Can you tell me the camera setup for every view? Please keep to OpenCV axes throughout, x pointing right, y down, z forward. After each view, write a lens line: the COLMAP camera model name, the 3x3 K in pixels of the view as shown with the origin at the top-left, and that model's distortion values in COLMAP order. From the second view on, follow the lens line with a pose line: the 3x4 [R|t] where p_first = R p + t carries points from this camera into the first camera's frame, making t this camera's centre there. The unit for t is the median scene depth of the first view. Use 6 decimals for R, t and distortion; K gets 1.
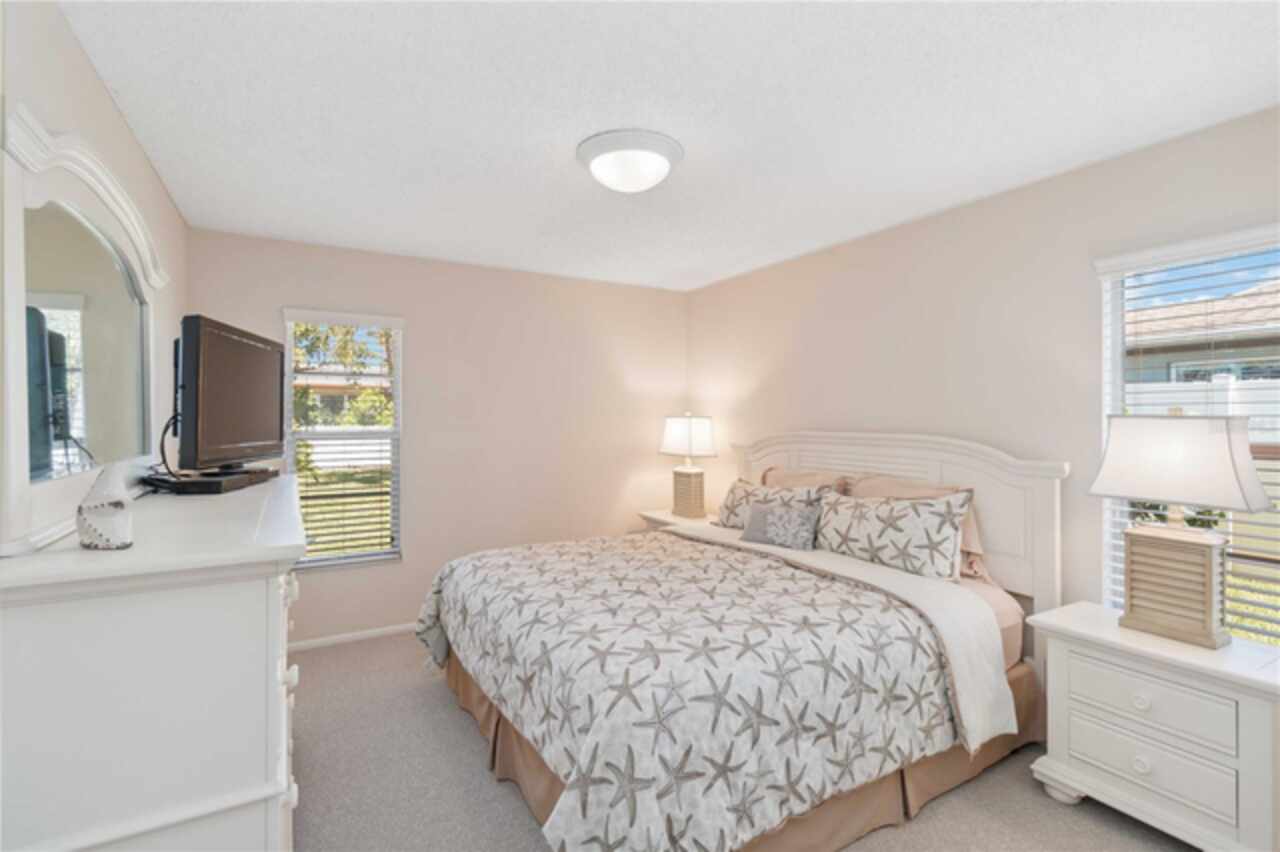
lens RADIAL K [[602.1, 0, 631.3], [0, 602.1, 422.8], [0, 0, 1]] dist [0.009163, -0.001312]
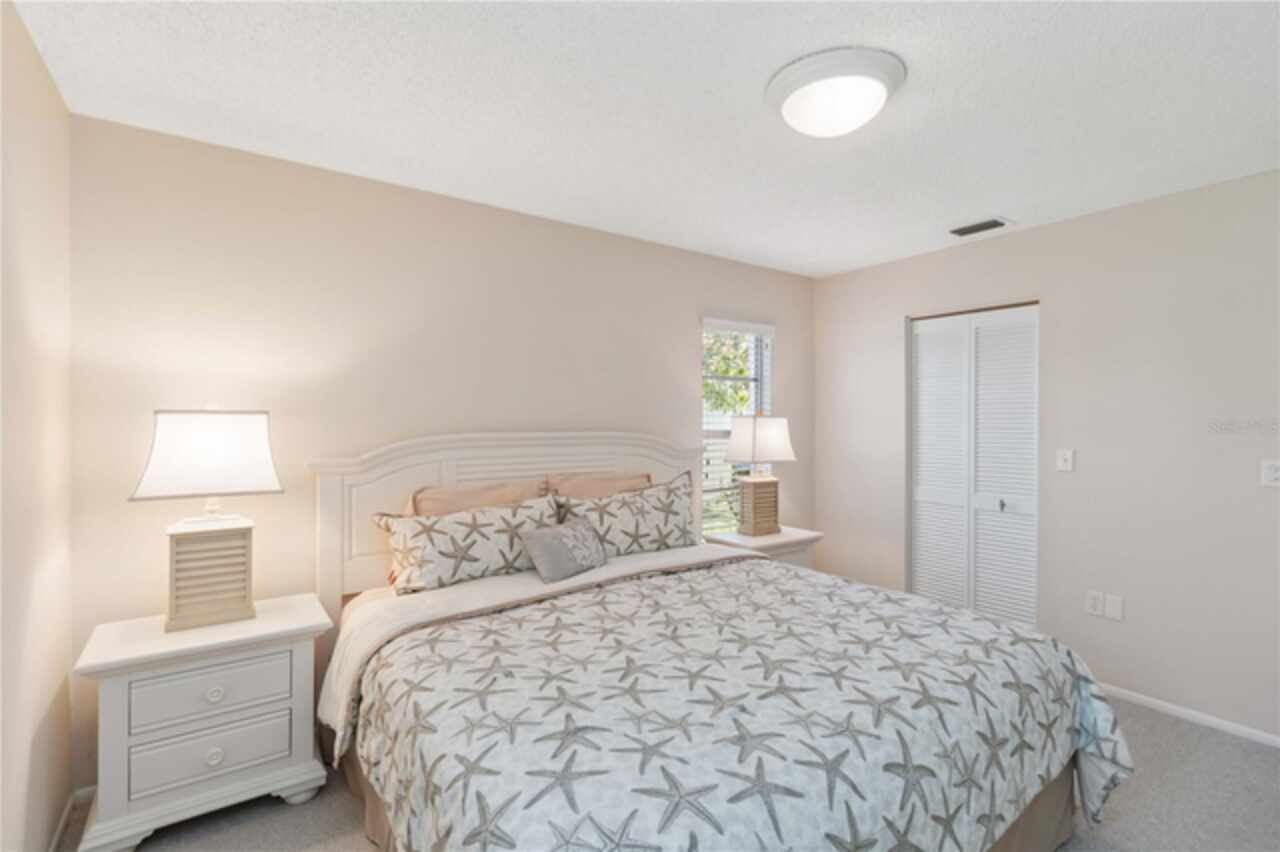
lens RADIAL K [[602.1, 0, 629.7], [0, 602.1, 418.3], [0, 0, 1]] dist [0.009163, -0.001312]
pose [[-0.075602, -0.005976, 0.997120, -0.613069], [0.007237, 0.999952, 0.006542, -0.010109], [-0.997112, 0.007711, -0.075555, 1.048762]]
